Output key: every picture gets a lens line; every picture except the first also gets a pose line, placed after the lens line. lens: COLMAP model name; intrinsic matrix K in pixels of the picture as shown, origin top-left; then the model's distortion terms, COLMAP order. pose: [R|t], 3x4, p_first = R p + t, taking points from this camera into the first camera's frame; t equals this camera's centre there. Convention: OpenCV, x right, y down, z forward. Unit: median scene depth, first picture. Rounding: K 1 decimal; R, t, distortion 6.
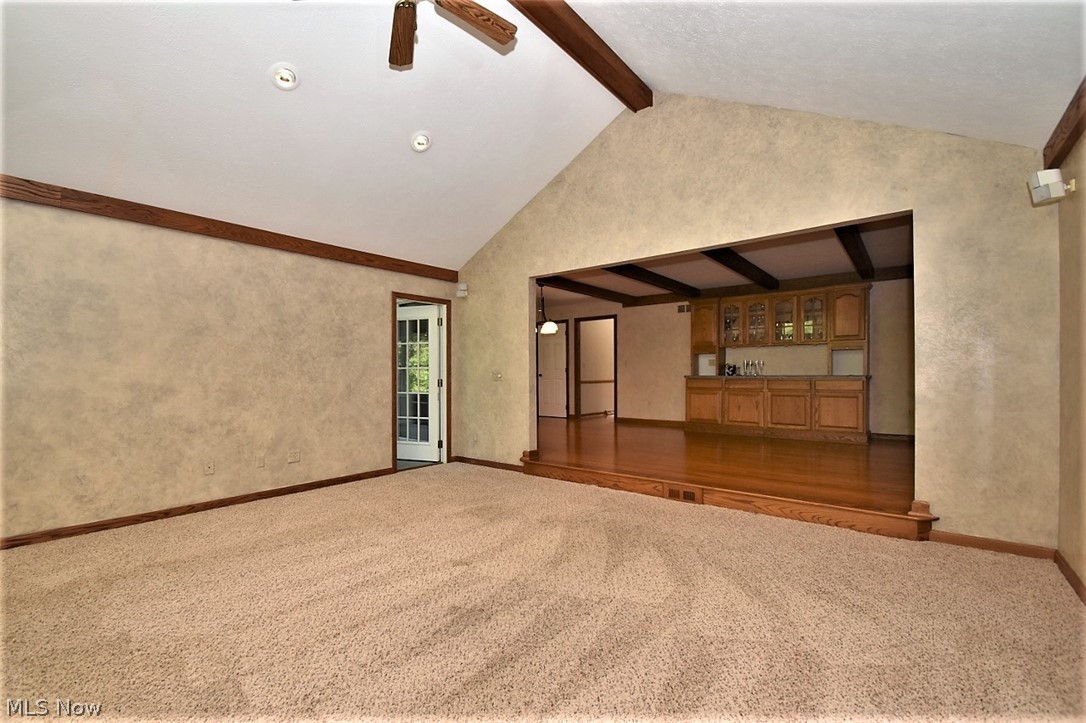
lens RADIAL K [[476.5, 0, 542.6], [0, 476.5, 366.0], [0, 0, 1]] dist [-0.004060, -0.005462]
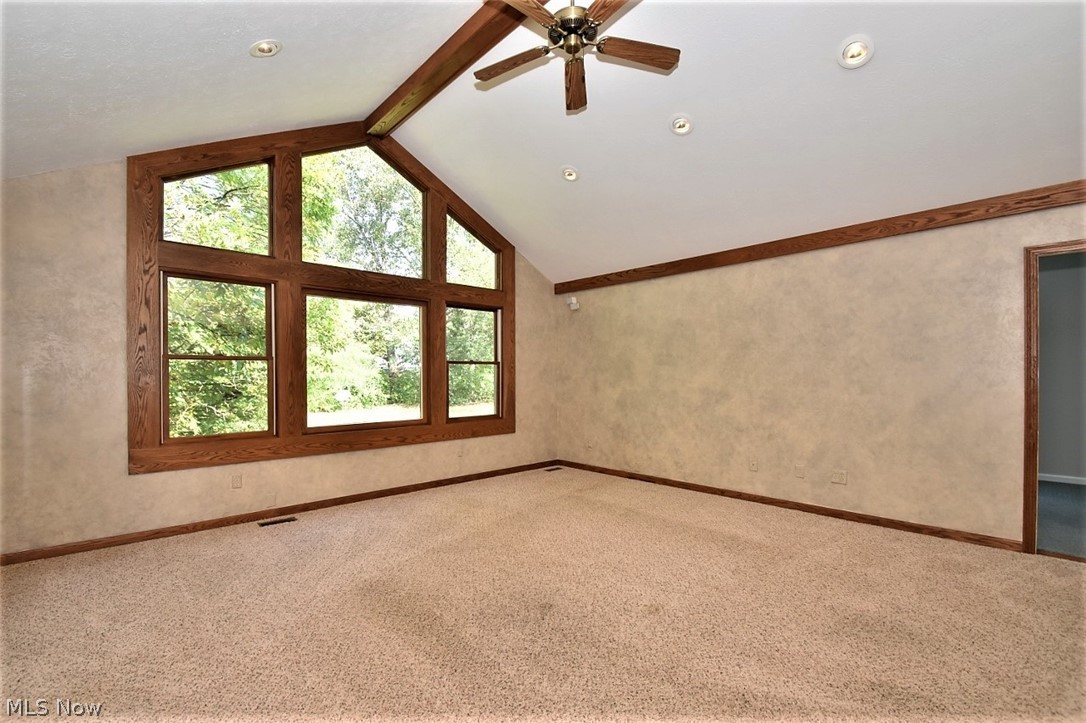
lens RADIAL K [[476.5, 0, 534.0], [0, 476.5, 379.3], [0, 0, 1]] dist [-0.004060, -0.005462]
pose [[-0.173673, 0.004652, -0.984792, 0.495693], [0.010035, 0.999945, 0.002954, 0.000806], [0.984752, -0.009369, -0.173710, 0.664306]]
